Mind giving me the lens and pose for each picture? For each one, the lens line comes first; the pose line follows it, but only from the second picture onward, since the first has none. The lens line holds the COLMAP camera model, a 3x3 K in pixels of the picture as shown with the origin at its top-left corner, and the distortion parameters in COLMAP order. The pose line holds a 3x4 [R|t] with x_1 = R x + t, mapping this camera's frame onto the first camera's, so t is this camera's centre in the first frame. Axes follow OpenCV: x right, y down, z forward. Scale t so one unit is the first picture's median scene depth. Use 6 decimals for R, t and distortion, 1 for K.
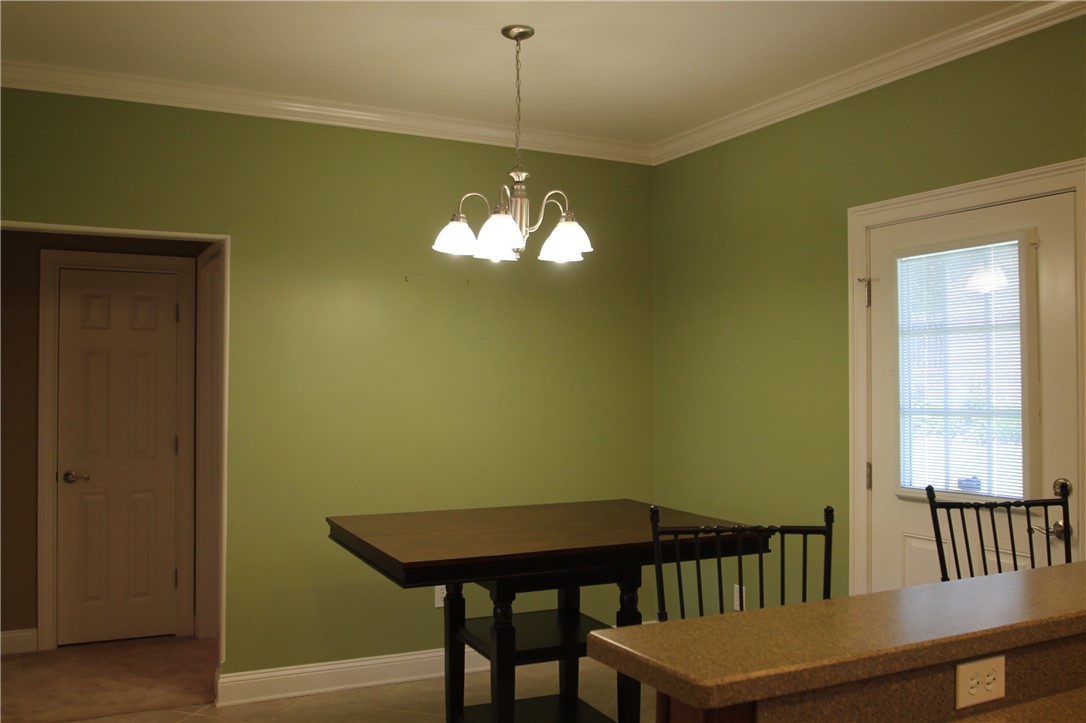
lens RADIAL K [[969.4, 0, 542.1], [0, 969.4, 359.8], [0, 0, 1]] dist [-0.058314, 0.024351]
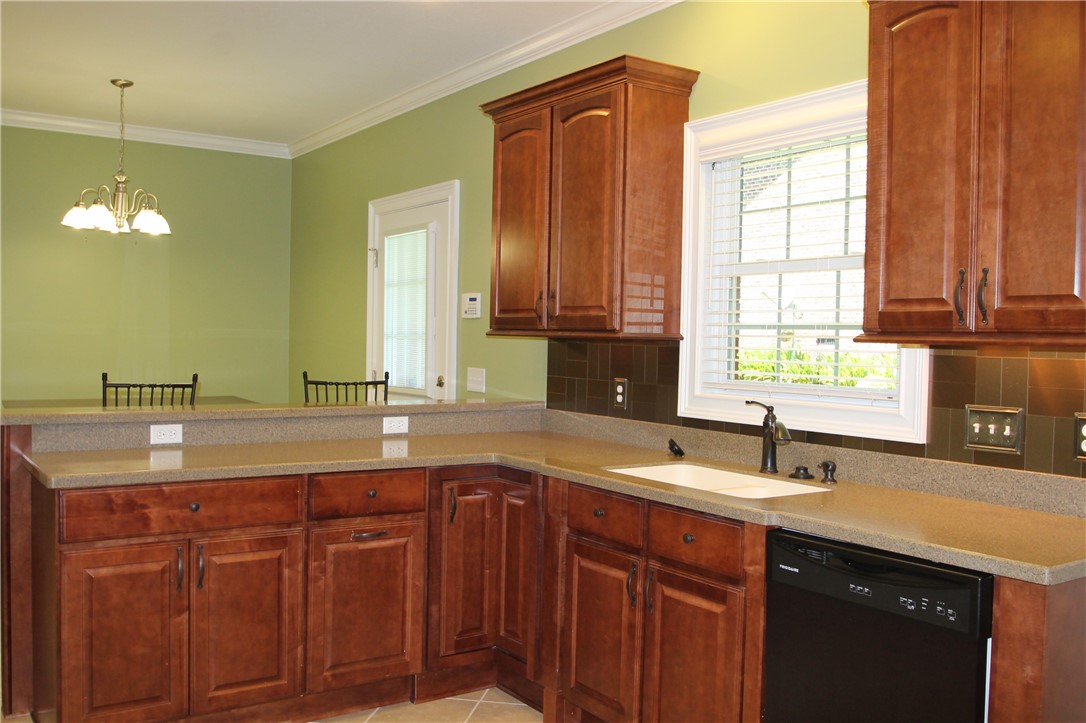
lens RADIAL K [[969.4, 0, 545.6], [0, 969.4, 362.8], [0, 0, 1]] dist [-0.058314, 0.024351]
pose [[0.990811, 0.014108, 0.134519, 0.447601], [-0.022581, 0.997841, 0.061671, -0.005013], [-0.133359, -0.064142, 0.988990, -0.624685]]
